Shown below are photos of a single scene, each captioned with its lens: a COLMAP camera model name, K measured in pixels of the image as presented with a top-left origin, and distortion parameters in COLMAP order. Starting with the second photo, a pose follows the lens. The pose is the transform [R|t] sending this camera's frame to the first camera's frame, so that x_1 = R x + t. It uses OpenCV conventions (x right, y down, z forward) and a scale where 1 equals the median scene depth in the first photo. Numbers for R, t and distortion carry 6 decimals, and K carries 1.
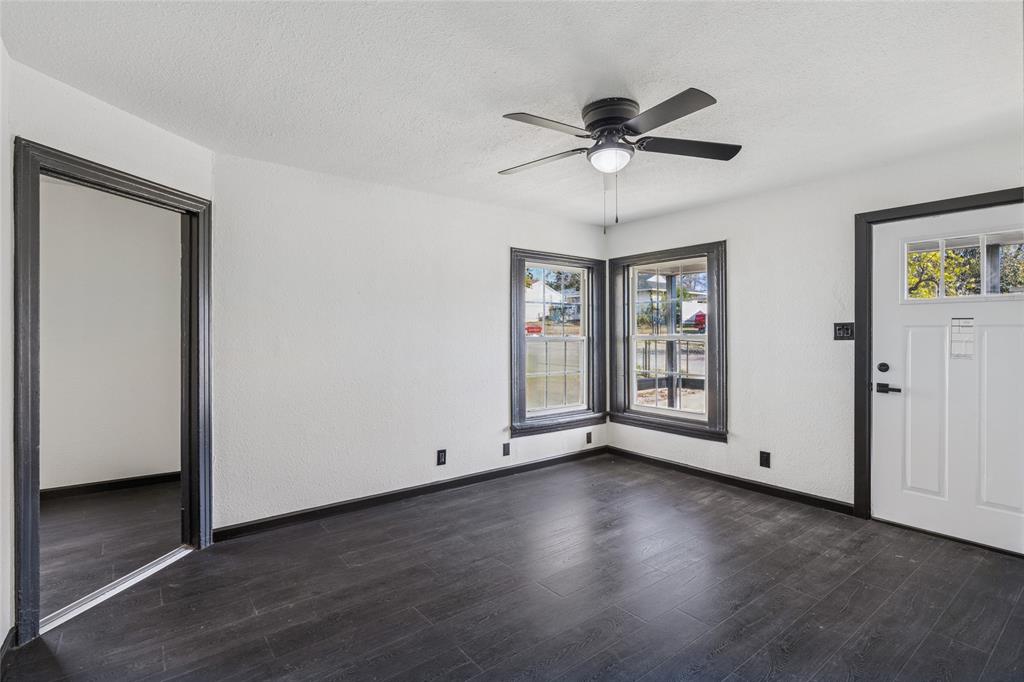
lens RADIAL K [[487.0, 0, 512.2], [0, 487.0, 332.2], [0, 0, 1]] dist [-0.012200, 0.003132]
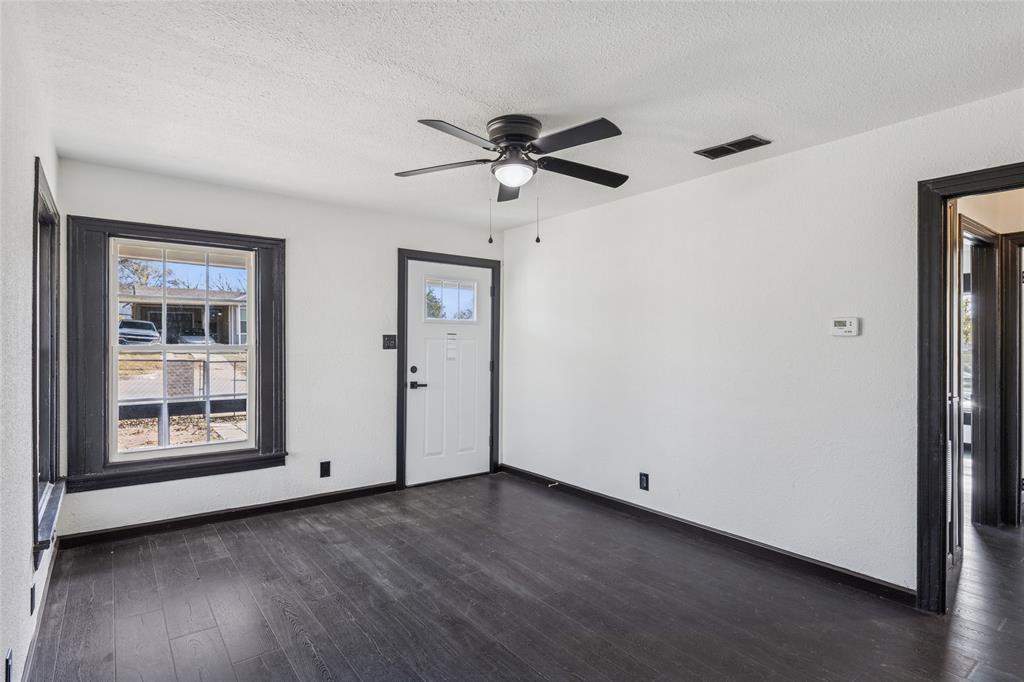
lens RADIAL K [[530.2, 0, 507.6], [0, 530.2, 338.2], [0, 0, 1]] dist [-0.005604, -0.000982]
pose [[0.000429, 0.002228, 0.999997, -0.639952], [-0.012796, 0.999916, -0.002222, -0.011662], [-0.999918, -0.012795, 0.000457, 0.701957]]
